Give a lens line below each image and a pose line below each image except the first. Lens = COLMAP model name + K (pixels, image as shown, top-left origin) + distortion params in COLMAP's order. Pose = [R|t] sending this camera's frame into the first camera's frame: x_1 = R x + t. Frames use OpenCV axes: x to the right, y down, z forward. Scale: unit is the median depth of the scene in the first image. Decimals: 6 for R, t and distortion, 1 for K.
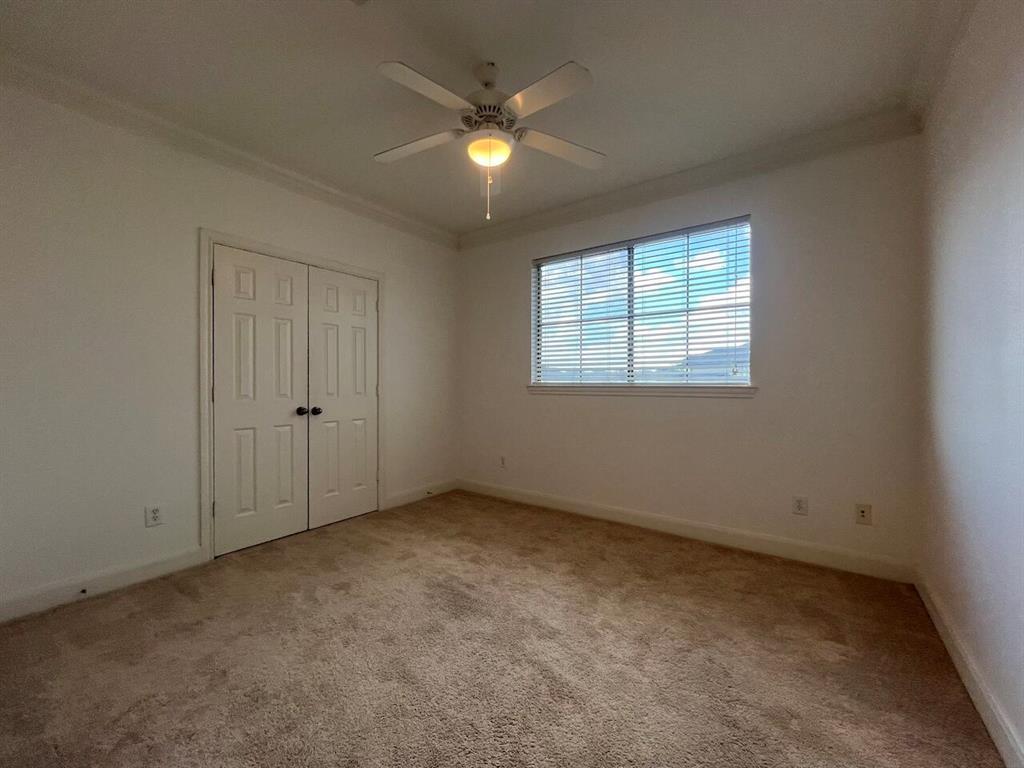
lens RADIAL K [[409.1, 0, 510.8], [0, 409.1, 387.0], [0, 0, 1]] dist [-0.004157, -0.000518]
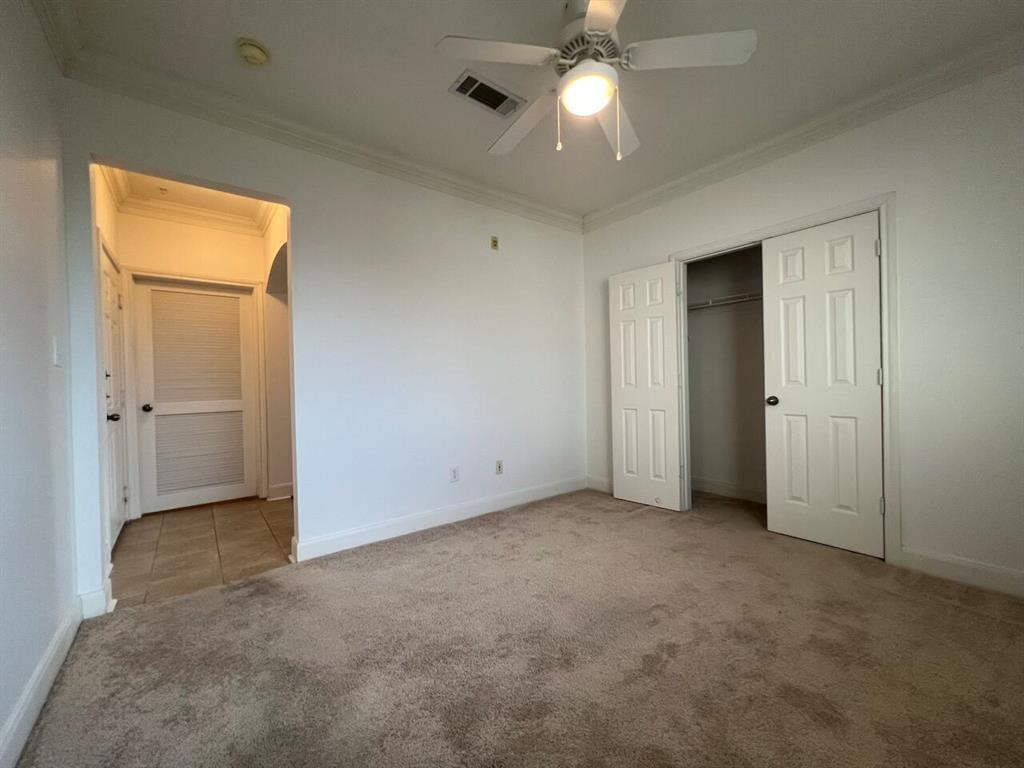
lens RADIAL K [[417.8, 0, 506.5], [0, 417.8, 377.5], [0, 0, 1]] dist [0.001612, 0.000148]
pose [[-0.285575, 0.010717, -0.958296, 0.513703], [0.024196, 0.999699, 0.003970, -0.008633], [0.958051, -0.022053, -0.285749, 0.644485]]
